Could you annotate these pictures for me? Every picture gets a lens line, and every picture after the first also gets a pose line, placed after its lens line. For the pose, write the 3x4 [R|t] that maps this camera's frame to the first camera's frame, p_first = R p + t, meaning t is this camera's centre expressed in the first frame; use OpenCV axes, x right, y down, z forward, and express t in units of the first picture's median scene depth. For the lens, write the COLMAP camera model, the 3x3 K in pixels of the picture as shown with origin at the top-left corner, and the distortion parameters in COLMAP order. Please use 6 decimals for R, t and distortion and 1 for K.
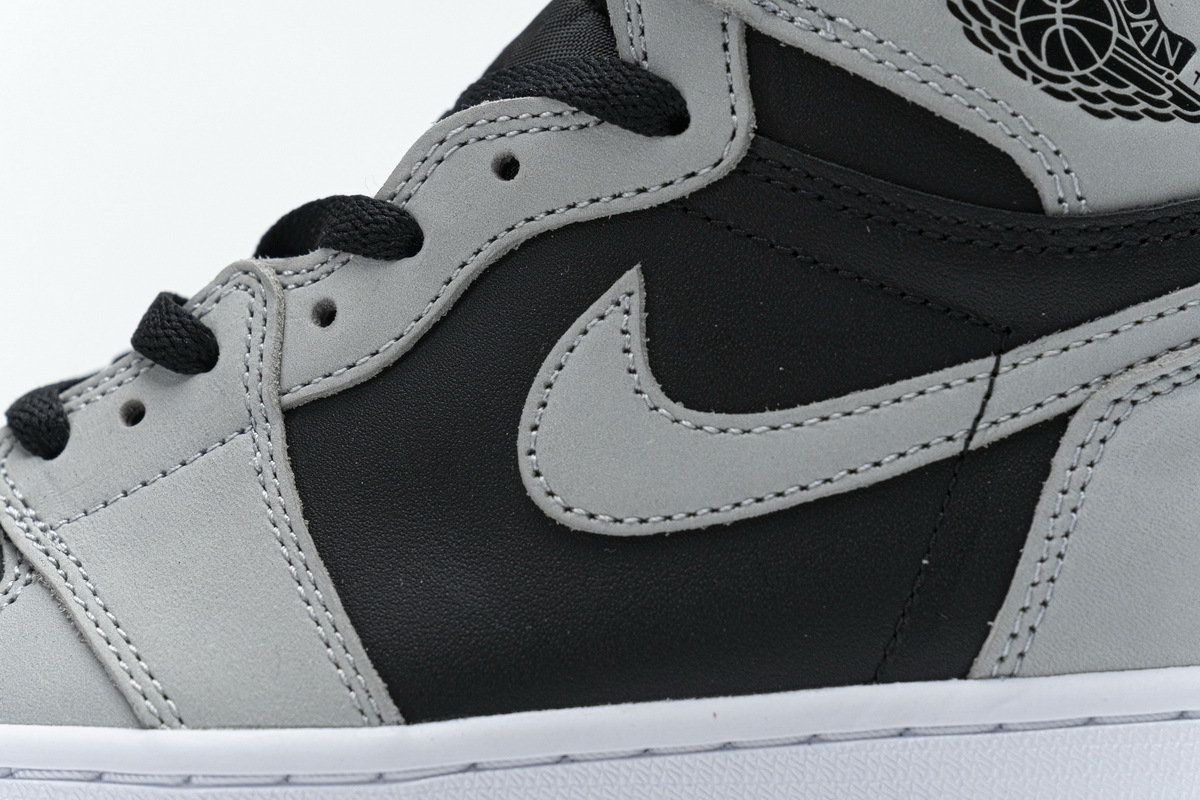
lens RADIAL K [[2370.0, 0, 600.0], [0, 2370.0, 400.0], [0, 0, 1]] dist [0.010928, -0.061691]
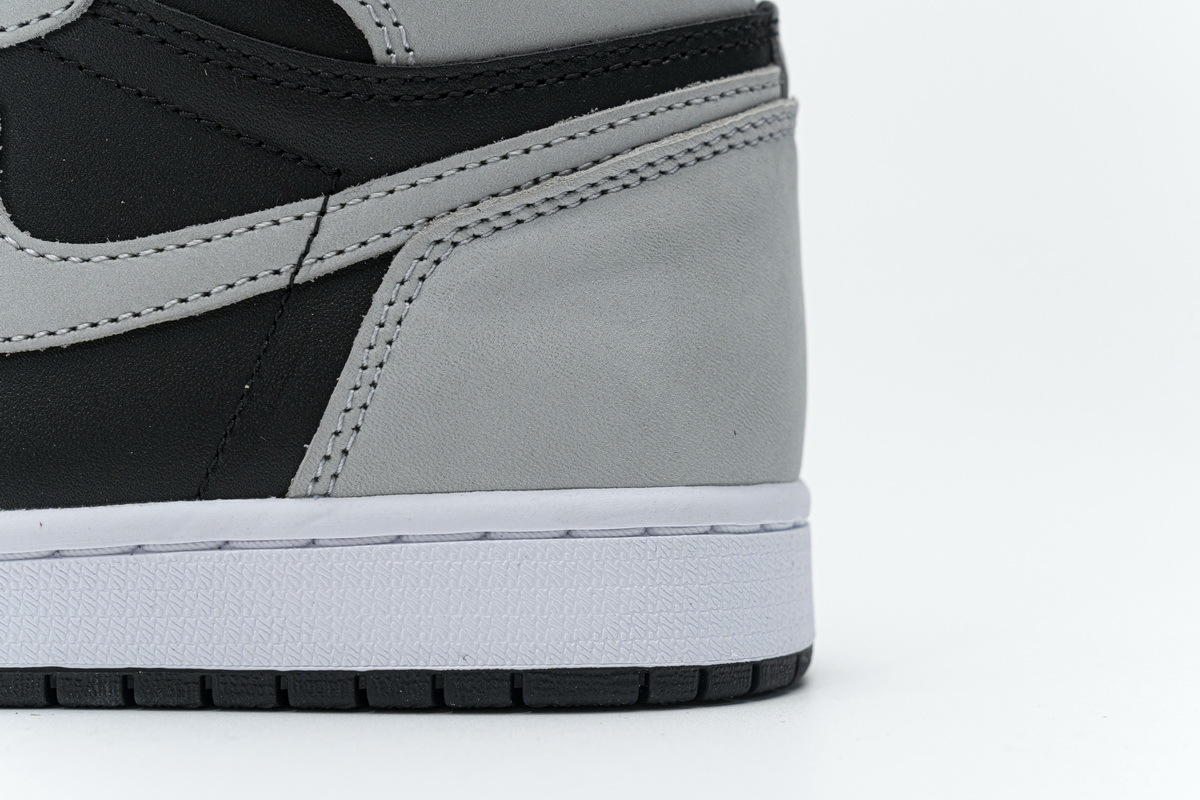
lens RADIAL K [[2370.0, 0, 600.0], [0, 2370.0, 400.0], [0, 0, 1]] dist [0.010928, -0.061691]
pose [[0.998872, 0.026809, 0.039190, 0.250683], [-0.028311, 0.998866, 0.038281, 0.028497], [-0.038120, -0.039347, 0.998498, -0.070087]]
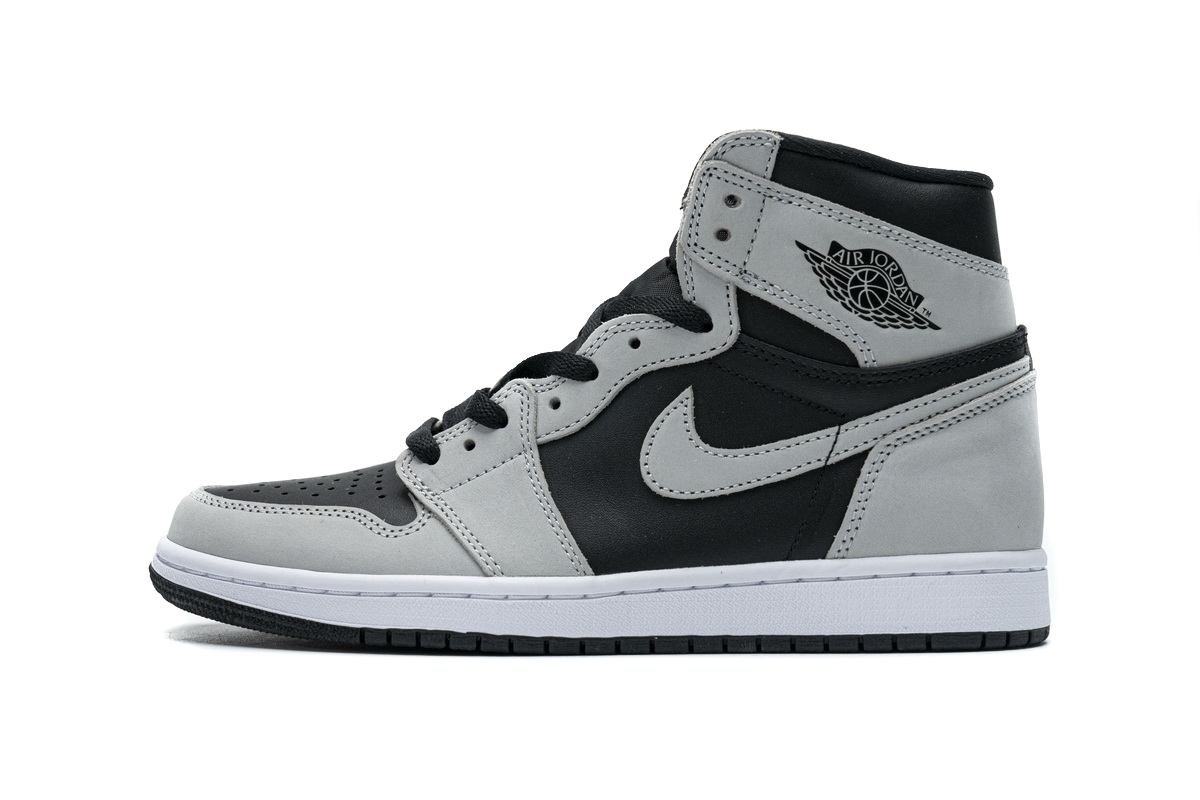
lens RADIAL K [[2370.0, 0, 600.0], [0, 2370.0, 400.0], [0, 0, 1]] dist [0.010928, -0.061691]
pose [[0.999749, 0.009309, 0.020396, -0.125623], [-0.009419, 0.999942, 0.005308, -0.055638], [-0.020346, -0.005499, 0.999778, -1.409112]]
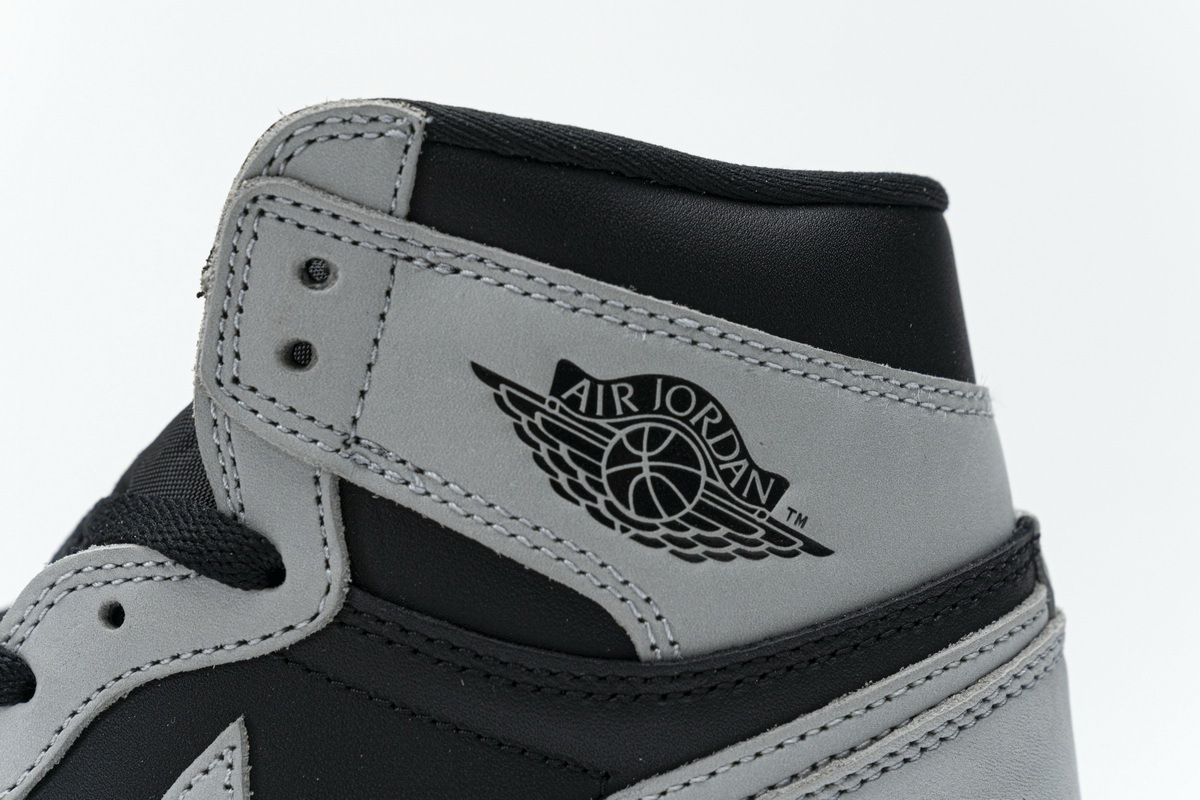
lens RADIAL K [[2370.0, 0, 600.0], [0, 2370.0, 400.0], [0, 0, 1]] dist [0.010928, -0.061691]
pose [[0.999412, -0.033249, 0.008369, 0.166428], [0.033057, 0.999208, 0.022139, -0.211425], [-0.009099, -0.021849, 0.999720, -0.002570]]
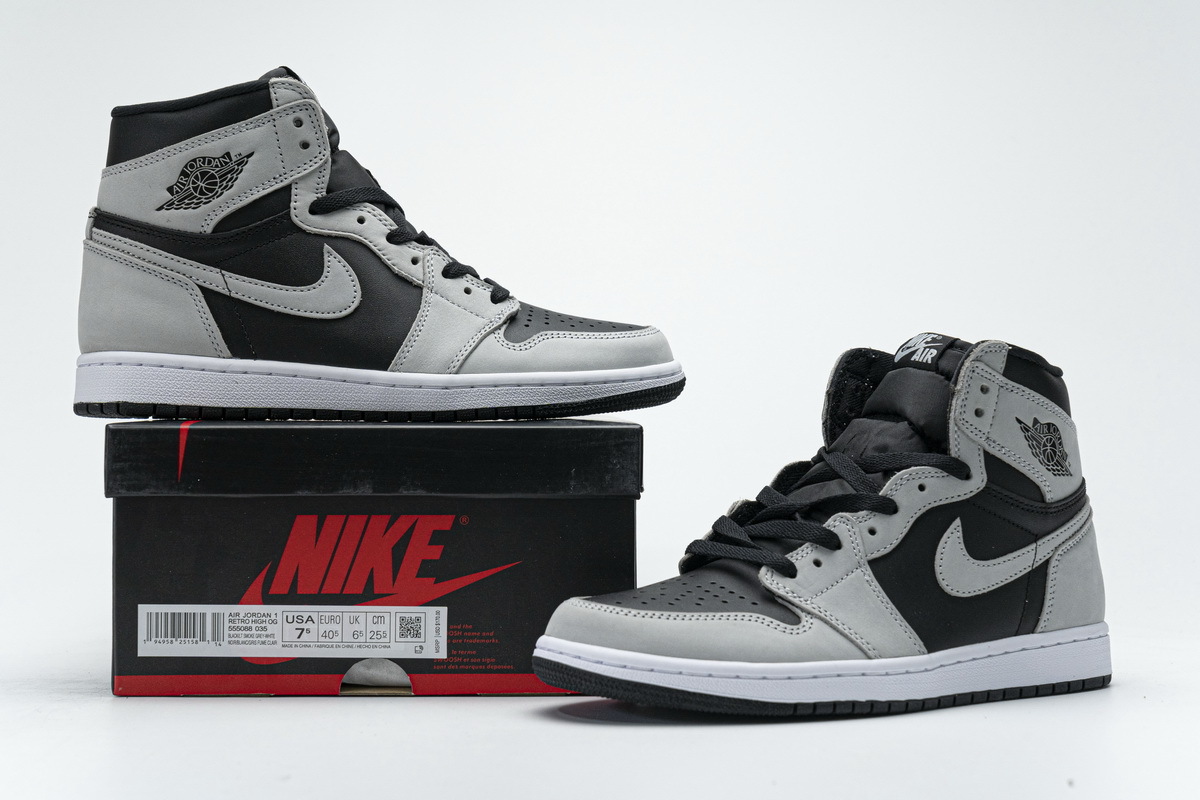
lens RADIAL K [[2156.7, 0, 600.0], [0, 2156.7, 400.0], [0, 0, 1]] dist [0.052311, -0.141813]
pose [[0.795545, 0.018471, 0.605613, -2.327862], [-0.013384, 0.999827, -0.012912, -0.182547], [-0.605747, 0.002166, 0.795654, -1.191941]]
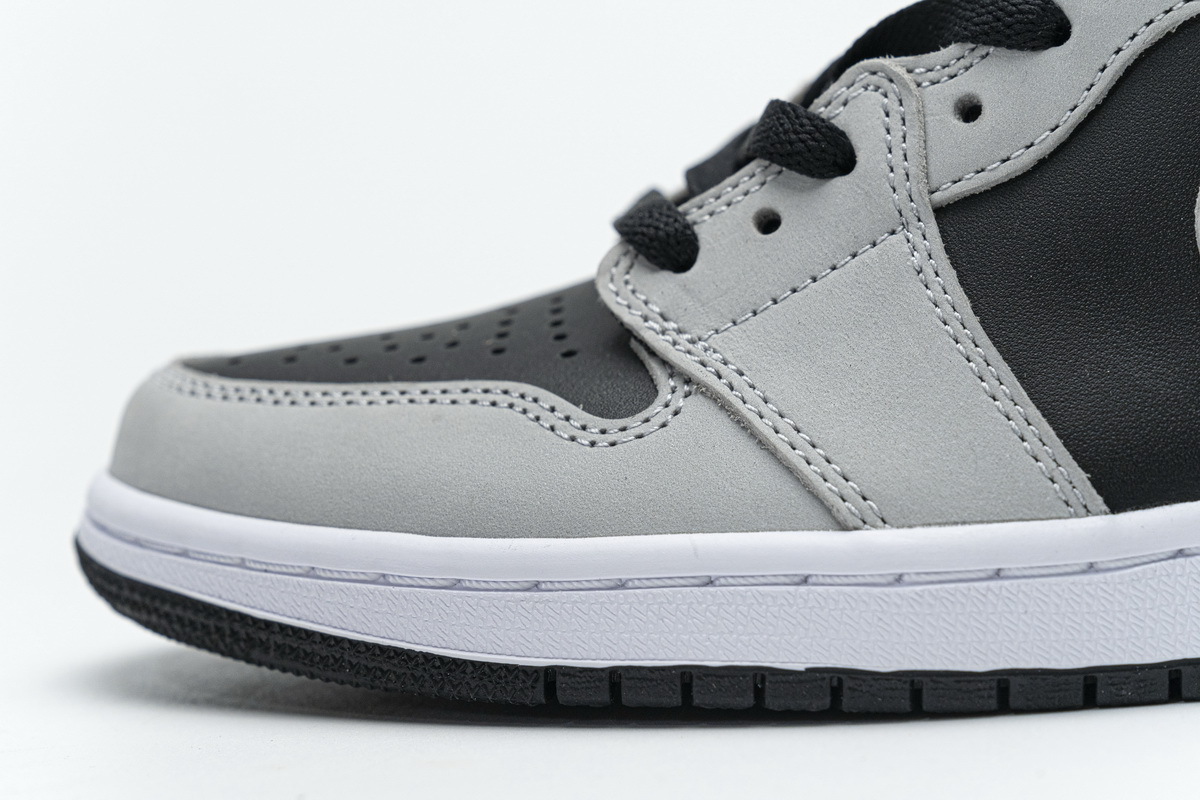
lens RADIAL K [[2370.0, 0, 600.0], [0, 2370.0, 400.0], [0, 0, 1]] dist [0.010928, -0.061691]
pose [[0.998572, -0.048151, -0.023120, -0.265427], [0.049428, 0.997077, 0.058262, 0.020269], [0.020247, -0.059322, 0.998034, 0.004578]]
